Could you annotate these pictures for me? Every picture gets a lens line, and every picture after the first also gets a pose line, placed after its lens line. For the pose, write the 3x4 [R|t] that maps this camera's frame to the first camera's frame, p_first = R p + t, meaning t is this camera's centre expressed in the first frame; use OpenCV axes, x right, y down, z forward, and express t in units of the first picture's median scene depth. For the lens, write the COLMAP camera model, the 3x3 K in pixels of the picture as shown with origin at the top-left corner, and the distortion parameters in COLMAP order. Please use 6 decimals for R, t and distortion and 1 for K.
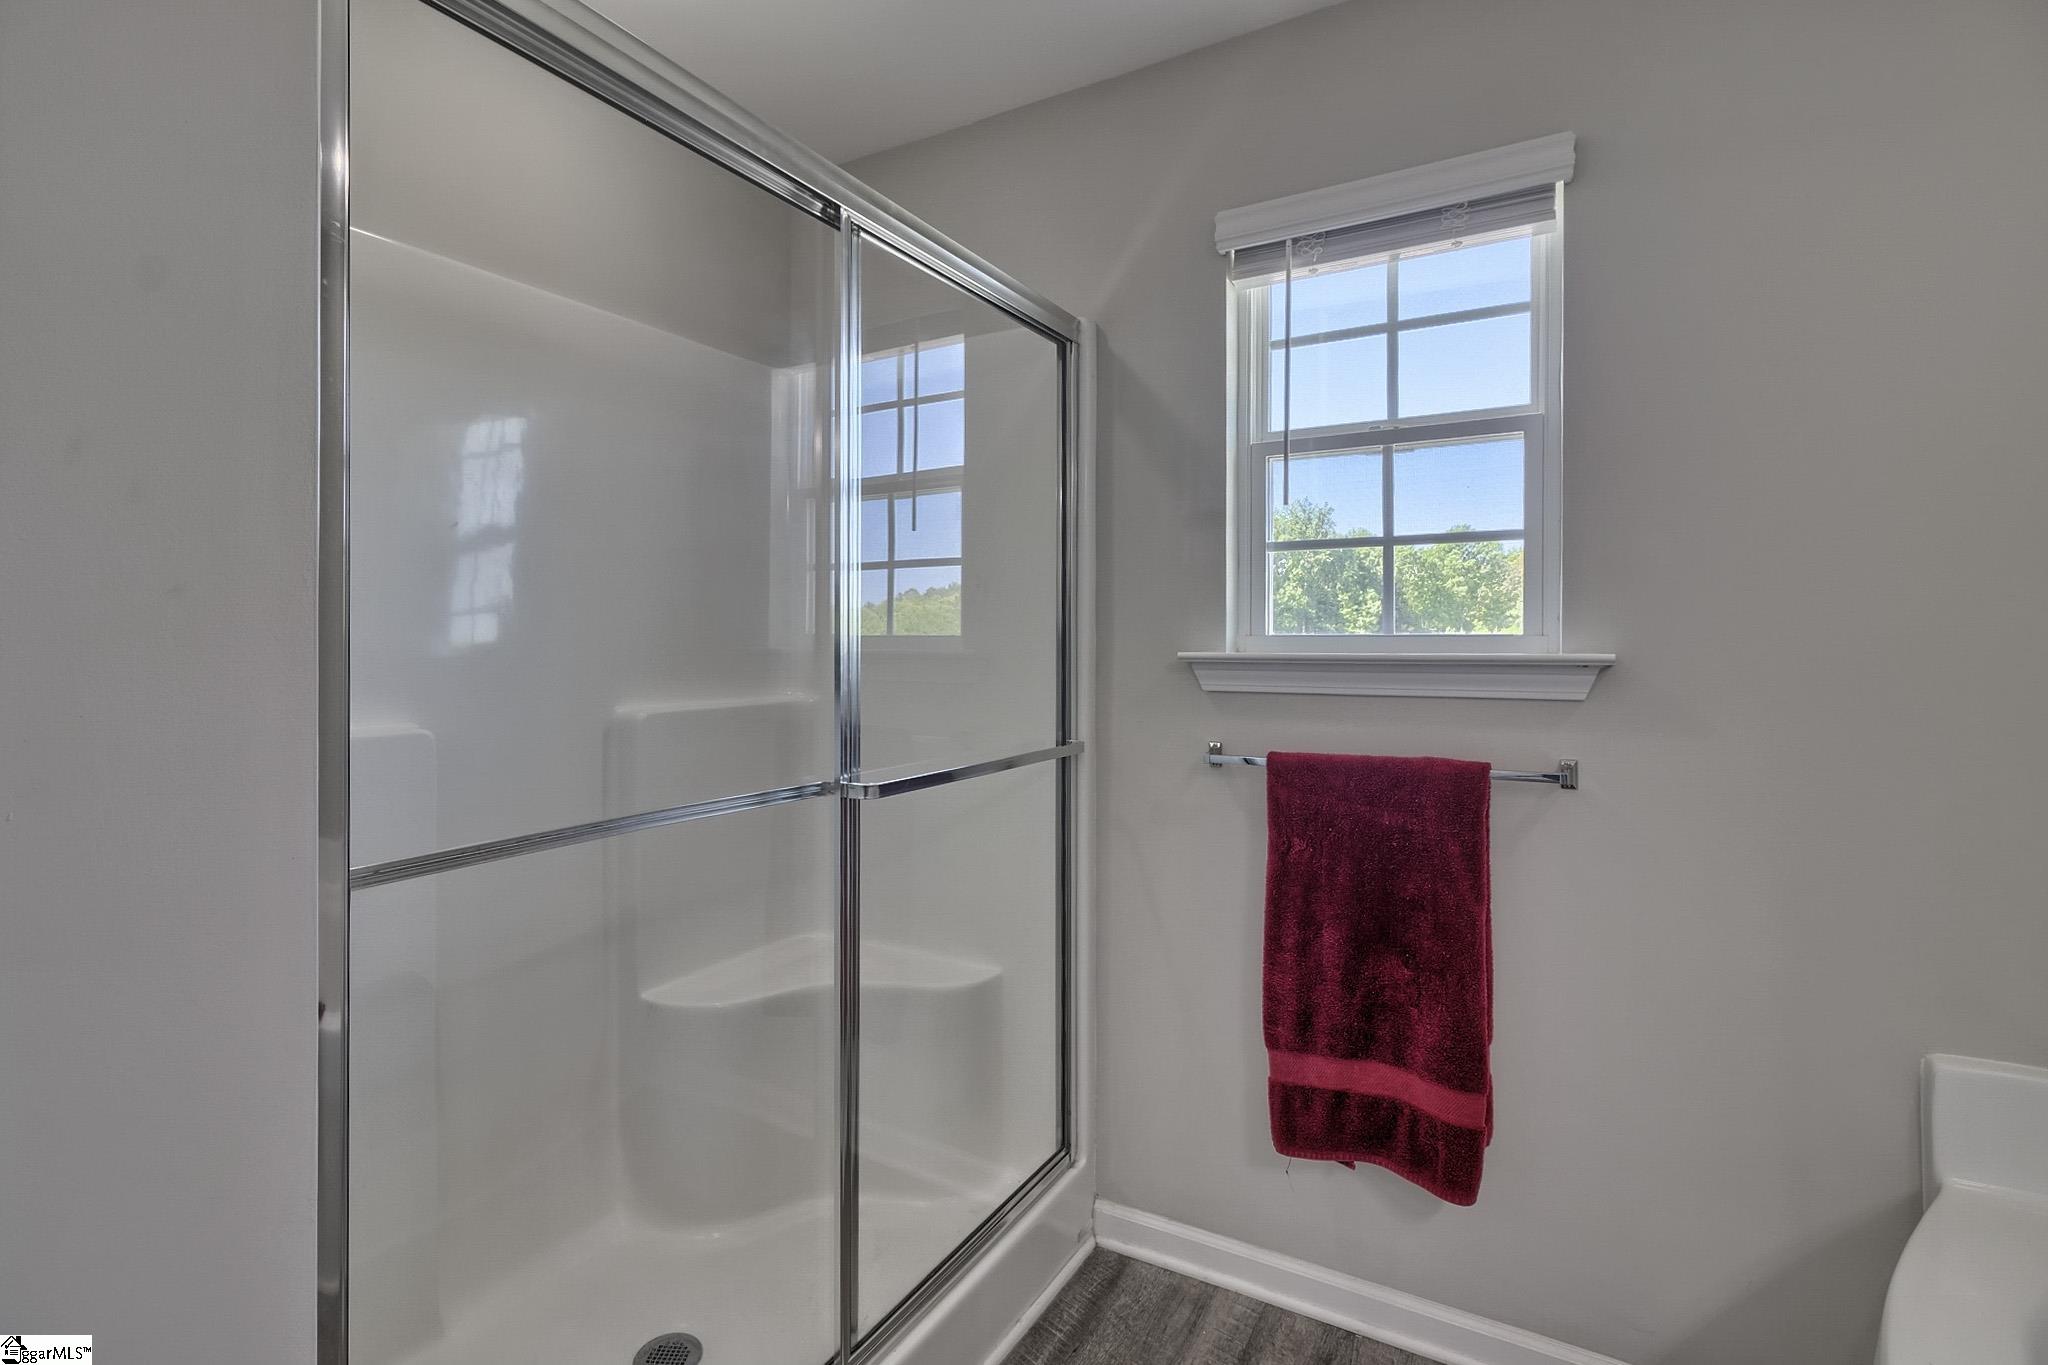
lens RADIAL K [[962.4, 0, 1021.1], [0, 962.4, 637.8], [0, 0, 1]] dist [0.000984, -0.002665]
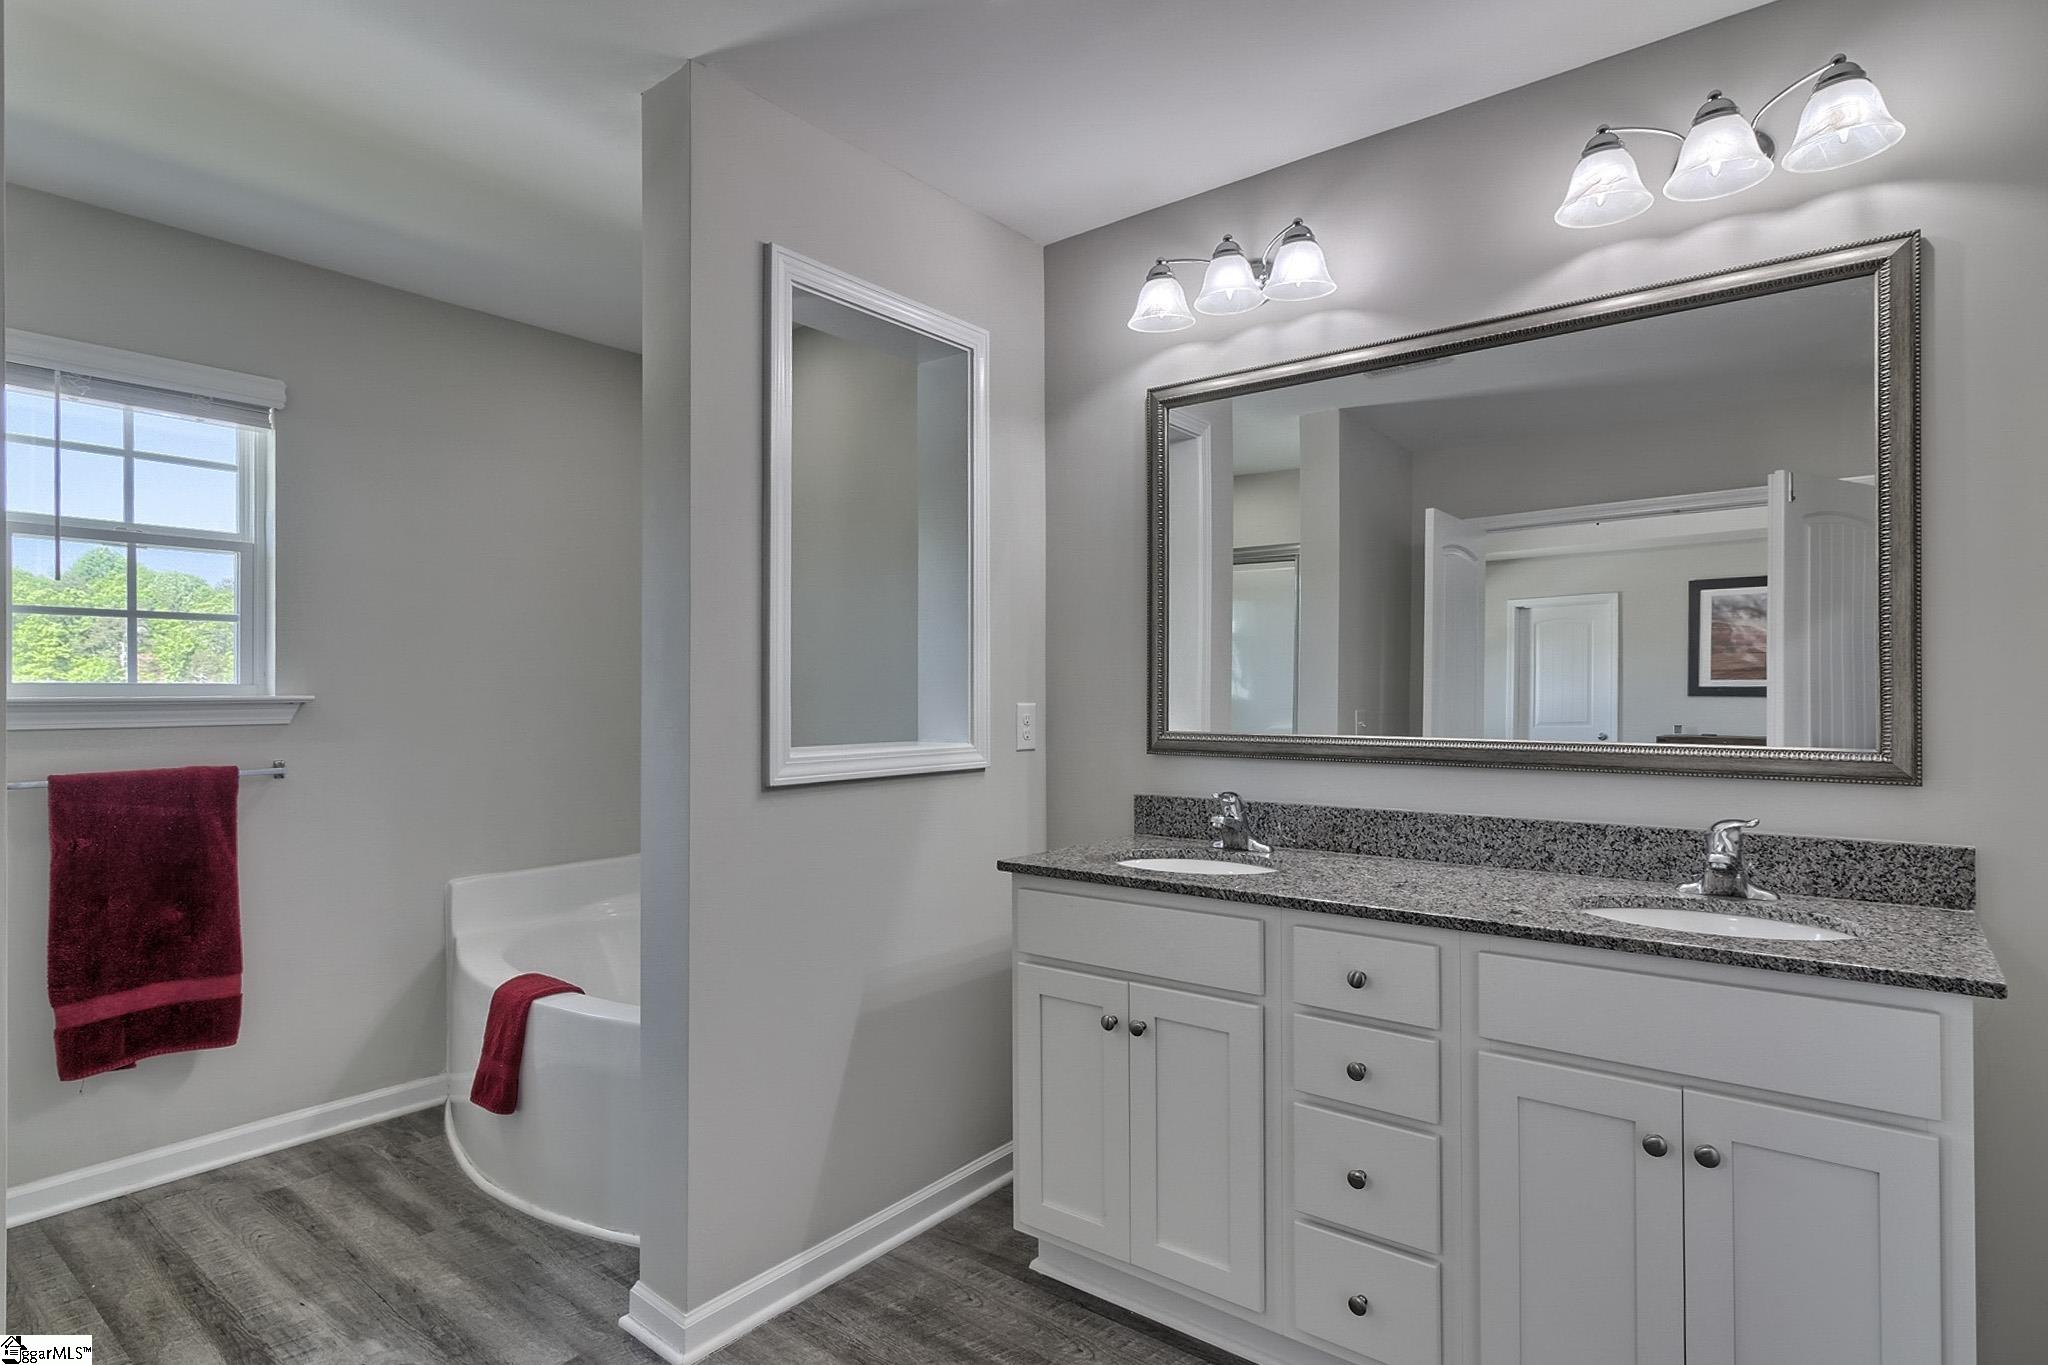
lens RADIAL K [[1054.5, 0, 1013.8], [0, 1054.5, 700.2], [0, 0, 1]] dist [-0.005636, 0.000261]
pose [[0.145804, -0.008677, 0.989275, -0.951330], [-0.006288, 0.999933, 0.009697, -0.001785], [-0.989294, -0.007634, 0.145740, -0.468292]]
